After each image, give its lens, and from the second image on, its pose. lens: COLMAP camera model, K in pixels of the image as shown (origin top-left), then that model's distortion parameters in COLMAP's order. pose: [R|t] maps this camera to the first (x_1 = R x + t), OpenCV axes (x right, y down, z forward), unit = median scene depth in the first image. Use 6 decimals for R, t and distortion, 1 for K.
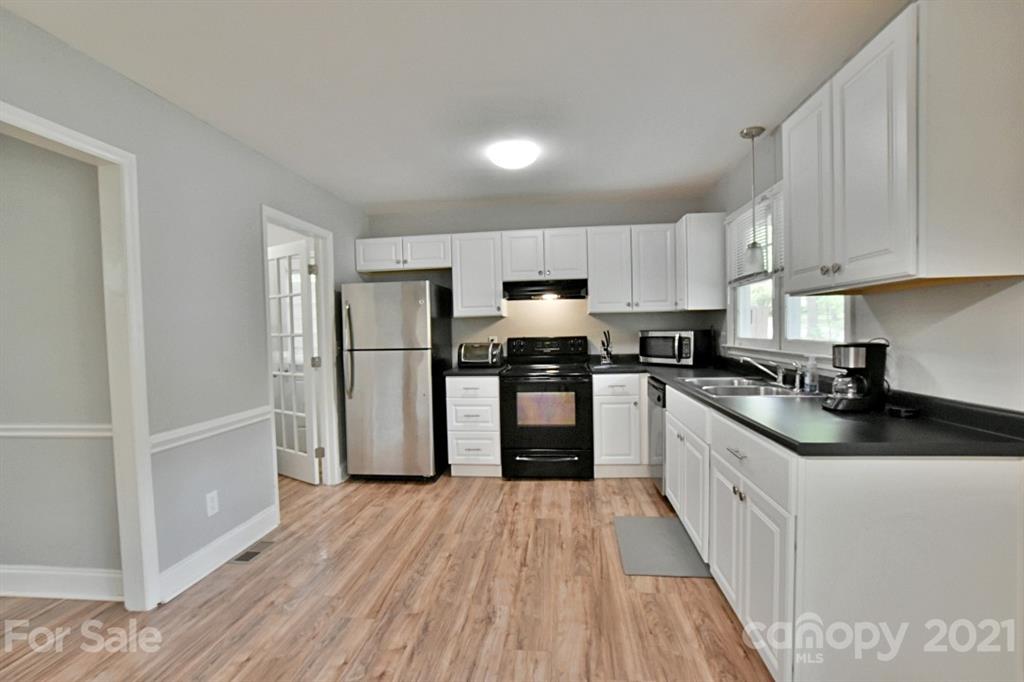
lens RADIAL K [[463.4, 0, 514.8], [0, 463.4, 345.6], [0, 0, 1]] dist [-0.035598, 0.007850]
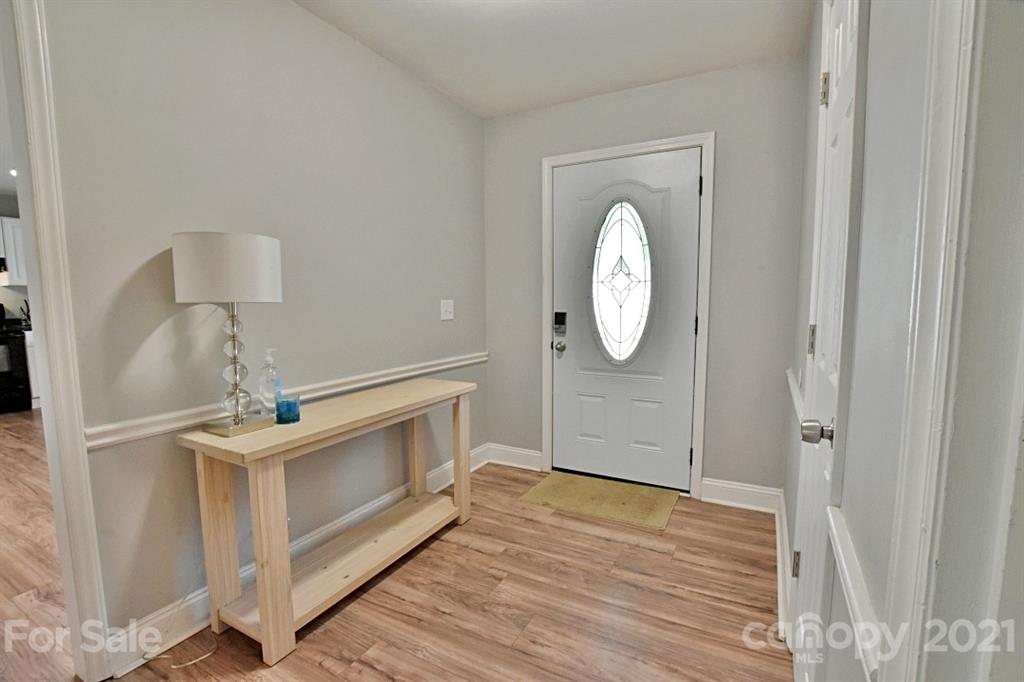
lens RADIAL K [[463.4, 0, 514.8], [0, 463.4, 345.6], [0, 0, 1]] dist [-0.035598, 0.007850]
pose [[0.376540, -0.075351, 0.923331, -0.510463], [0.026164, 0.997154, 0.070706, 0.049289], [-0.926031, -0.002465, 0.377440, -0.825026]]
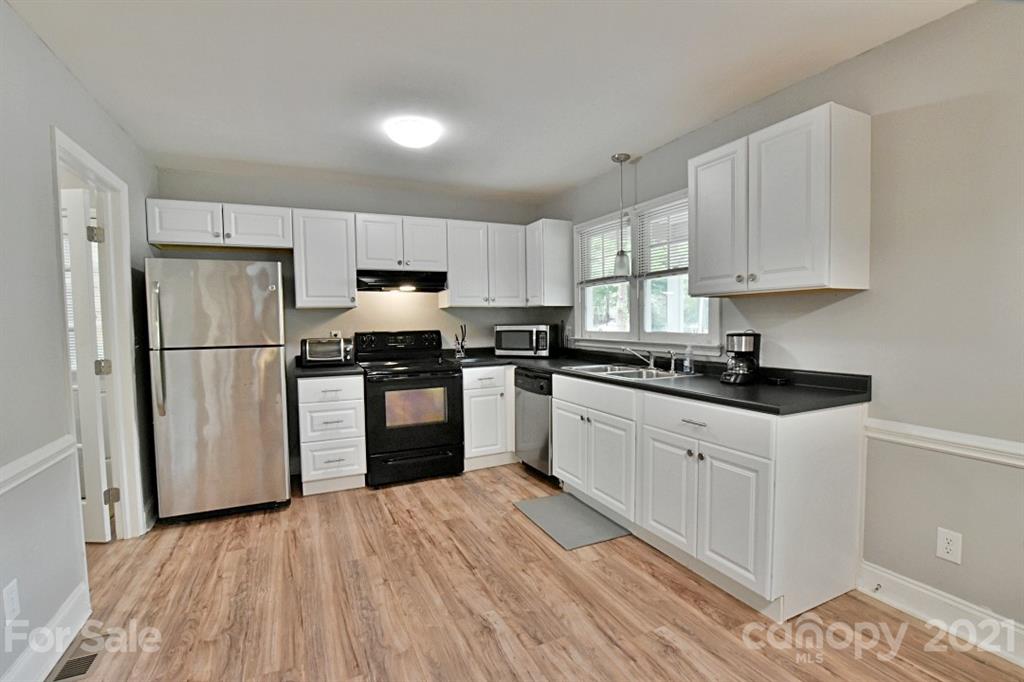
lens RADIAL K [[463.4, 0, 514.8], [0, 463.4, 345.6], [0, 0, 1]] dist [-0.035598, 0.007850]
pose [[0.851078, -0.017314, 0.524753, -0.263105], [0.013331, 0.999847, 0.011368, 0.003209], [-0.524869, -0.002679, 0.851179, 0.091411]]
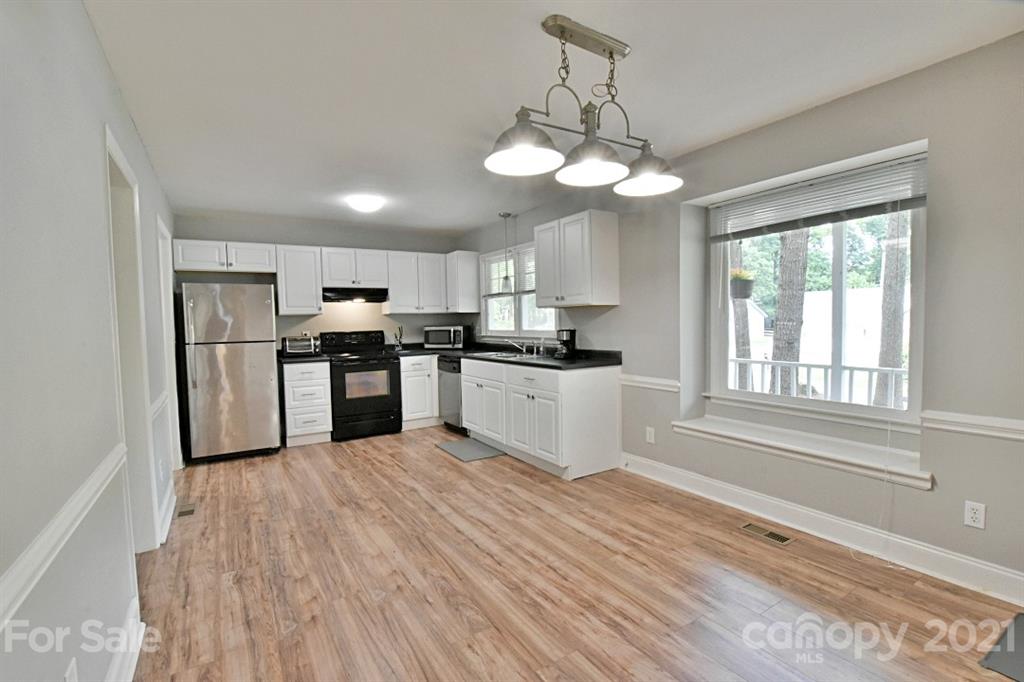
lens RADIAL K [[463.4, 0, 514.8], [0, 463.4, 345.6], [0, 0, 1]] dist [-0.035598, 0.007850]
pose [[0.779816, -0.025779, 0.625478, -0.448794], [0.025043, 0.999637, 0.009978, 0.022279], [-0.625508, 0.007883, 0.780178, -0.328438]]
